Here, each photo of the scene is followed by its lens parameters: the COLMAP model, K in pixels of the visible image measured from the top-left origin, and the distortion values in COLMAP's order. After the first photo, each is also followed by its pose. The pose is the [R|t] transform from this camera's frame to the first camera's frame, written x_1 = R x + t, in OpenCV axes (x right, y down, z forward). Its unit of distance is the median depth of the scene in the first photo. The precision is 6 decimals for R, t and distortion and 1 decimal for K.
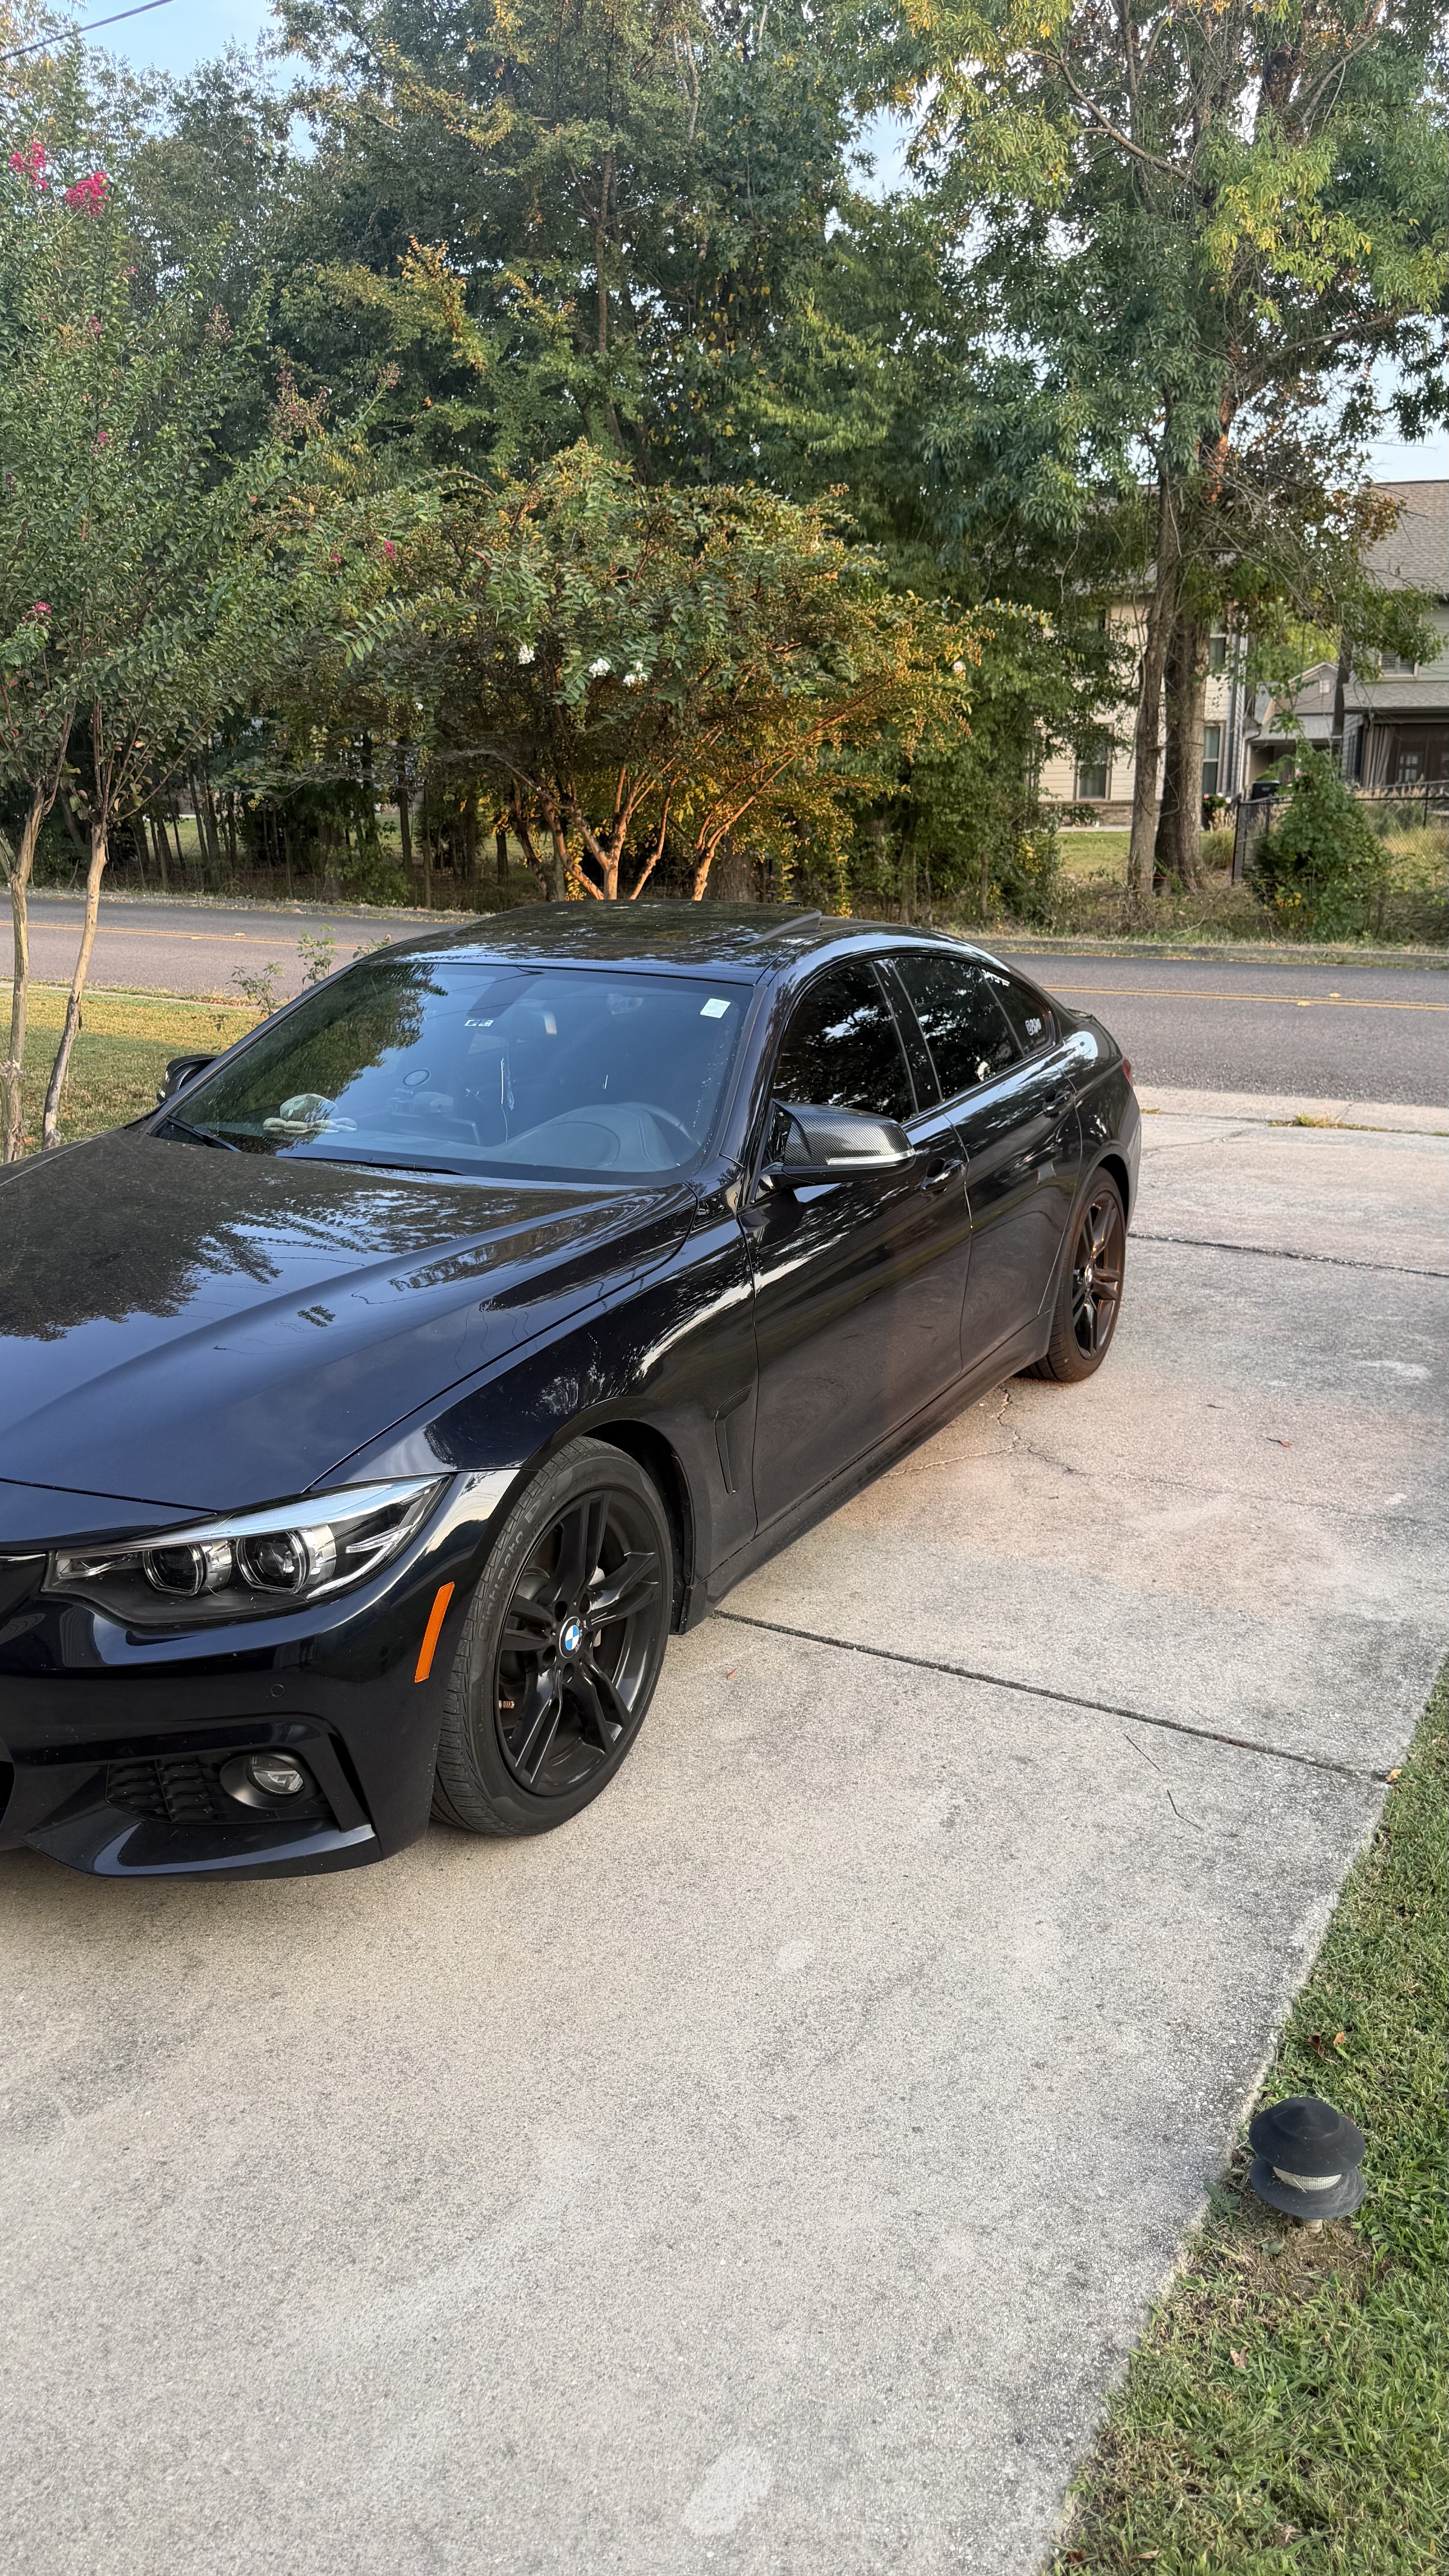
lens RADIAL K [[1795.5, 0, 724.5], [0, 1795.5, 1288.0], [0, 0, 1]] dist [-0.004085, -0.002563]
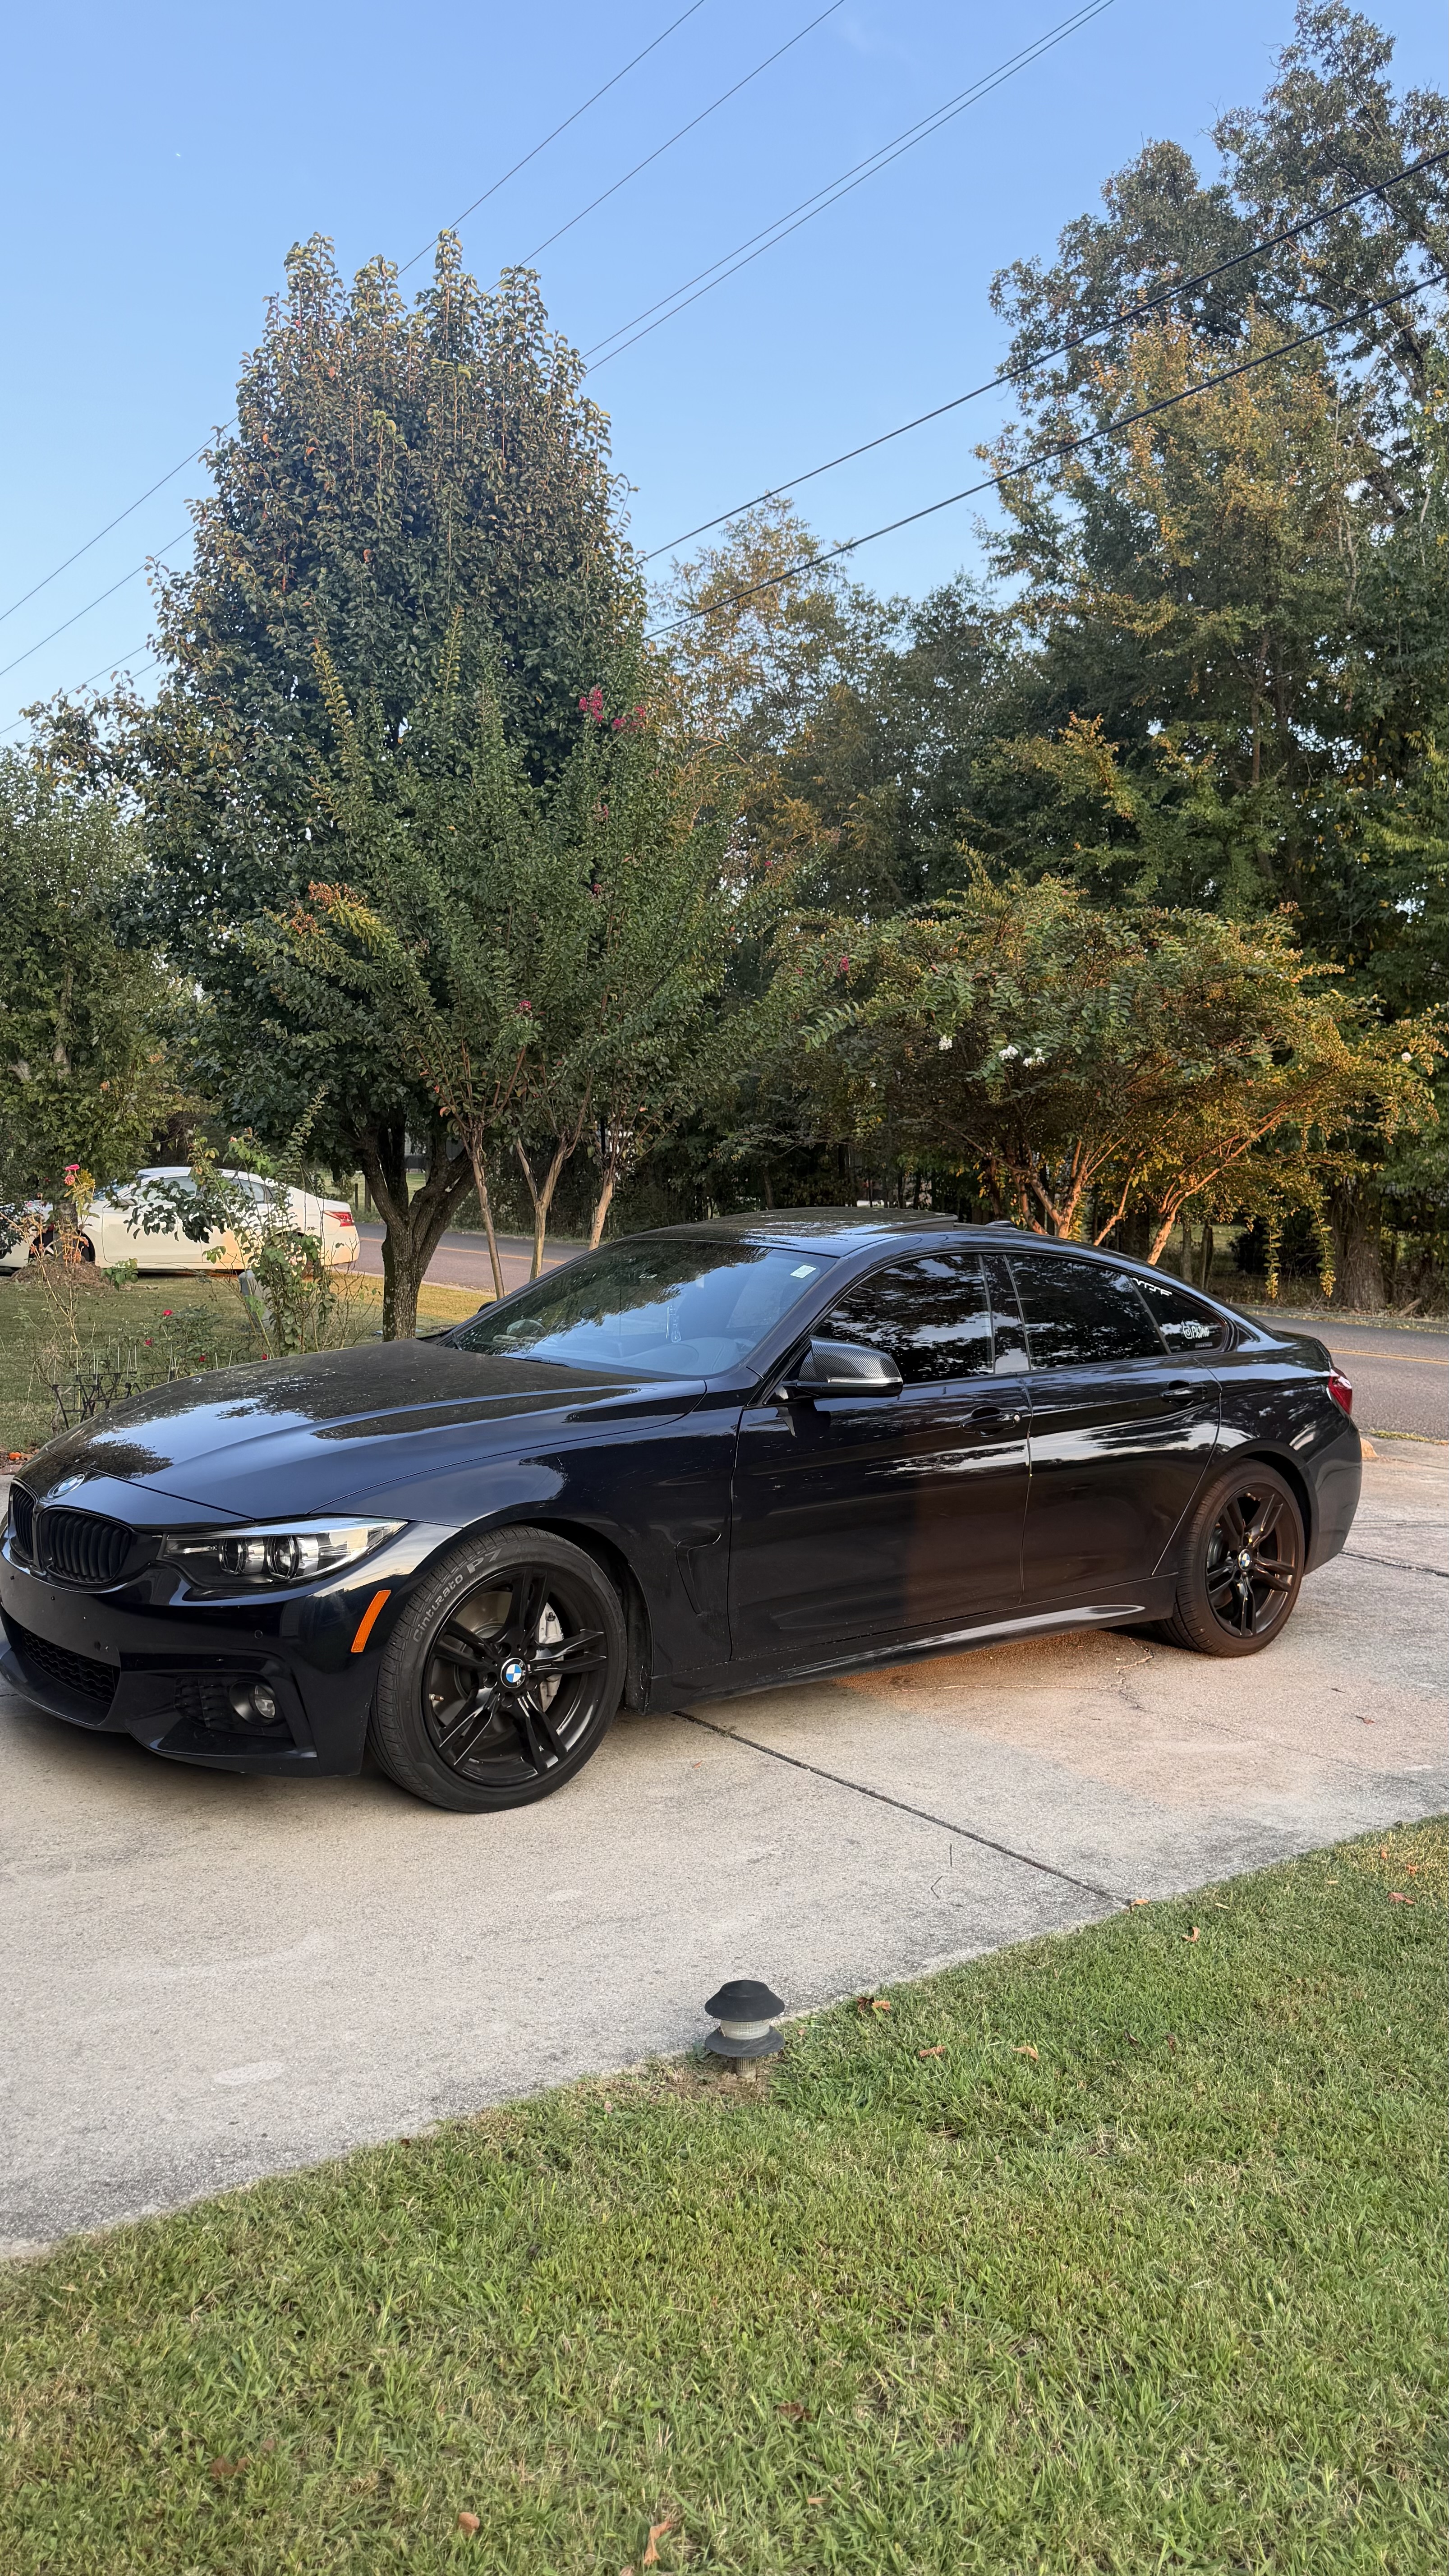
lens RADIAL K [[1762.8, 0, 724.5], [0, 1762.8, 1288.0], [0, 0, 1]] dist [0.058984, -0.117717]
pose [[0.925843, 0.052118, -0.374298, 0.162939], [-0.130856, 0.973386, -0.188141, 0.040406], [0.354530, 0.223168, 0.908022, -0.075342]]
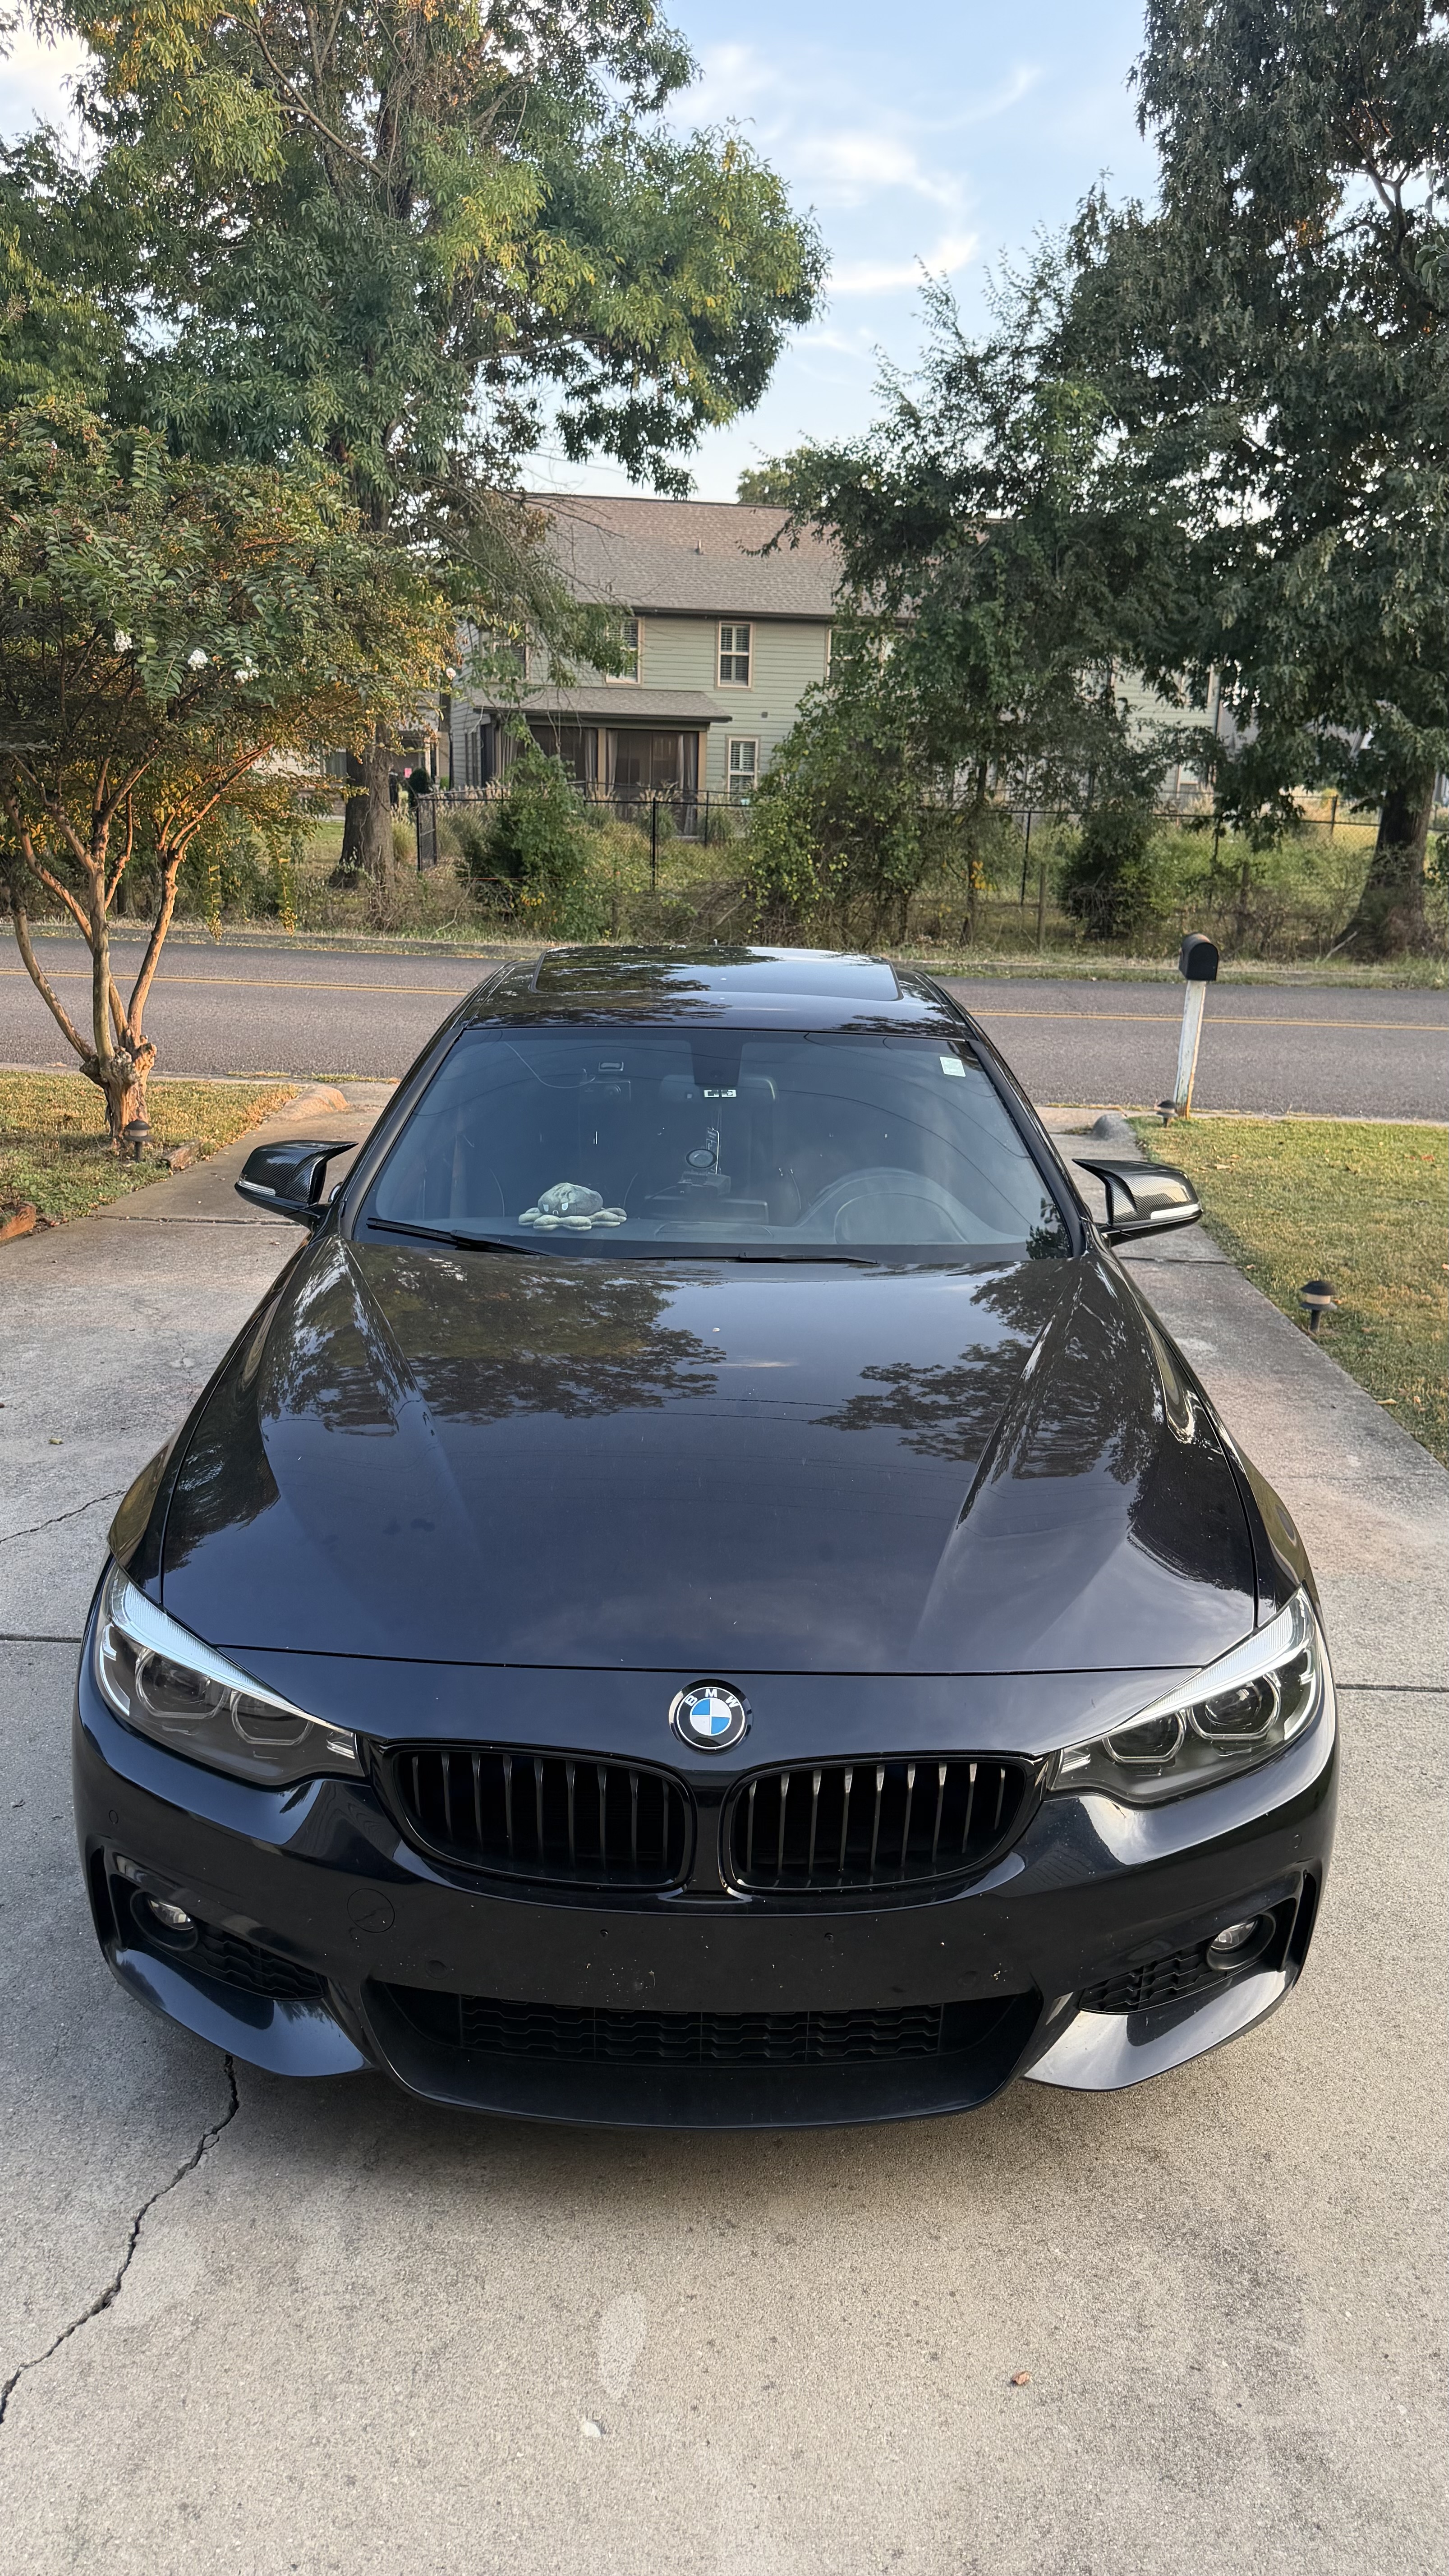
lens RADIAL K [[1795.5, 0, 724.5], [0, 1795.5, 1288.0], [0, 0, 1]] dist [-0.004085, -0.002563]
pose [[0.885519, -0.094949, 0.454798, -0.220741], [0.091230, 0.995373, 0.030176, -0.029228], [-0.455558, 0.014769, 0.890083, 0.069313]]
